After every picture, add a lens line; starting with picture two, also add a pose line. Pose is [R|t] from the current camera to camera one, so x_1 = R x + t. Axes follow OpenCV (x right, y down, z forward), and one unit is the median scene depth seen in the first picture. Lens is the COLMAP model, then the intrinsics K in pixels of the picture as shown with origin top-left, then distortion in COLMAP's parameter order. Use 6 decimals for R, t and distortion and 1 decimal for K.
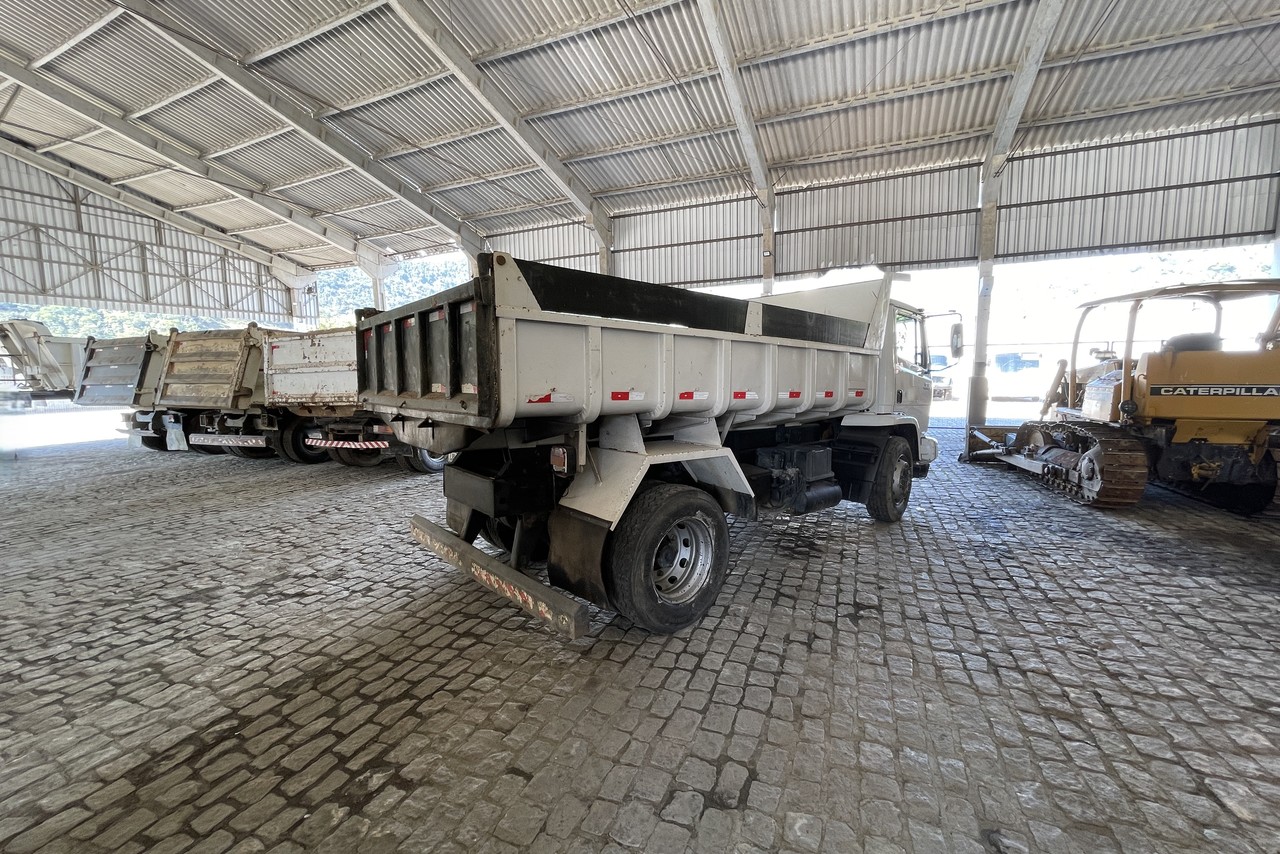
lens RADIAL K [[520.8, 0, 640.0], [0, 520.8, 427.0], [0, 0, 1]] dist [-0.016602, -0.000100]
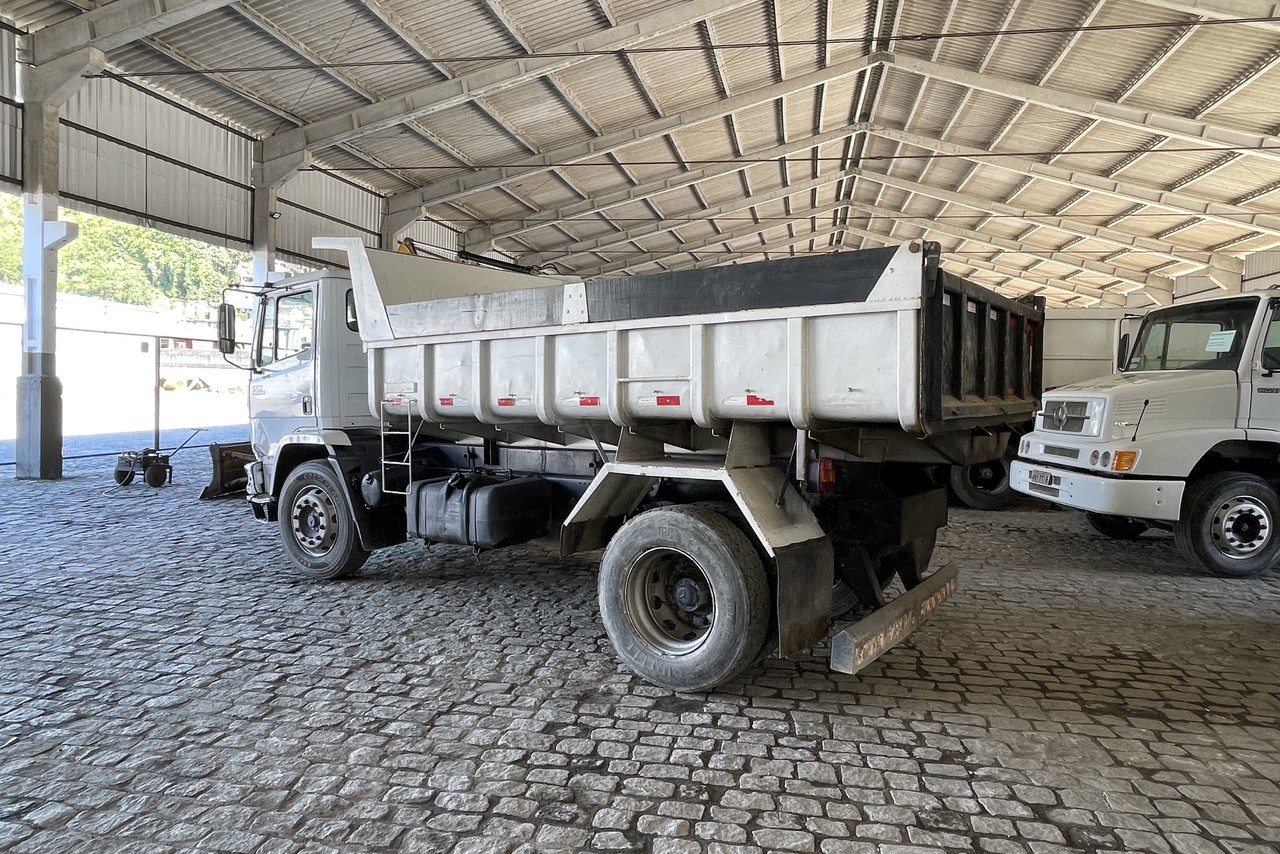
lens RADIAL K [[853.4, 0, 640.0], [0, 853.4, 427.0], [0, 0, 1]] dist [-0.027239, 0.000810]
pose [[-0.244269, -0.038028, 0.968962, -1.299935], [0.088203, 0.994217, 0.061254, -0.110856], [-0.965688, 0.100428, -0.239502, 1.500483]]
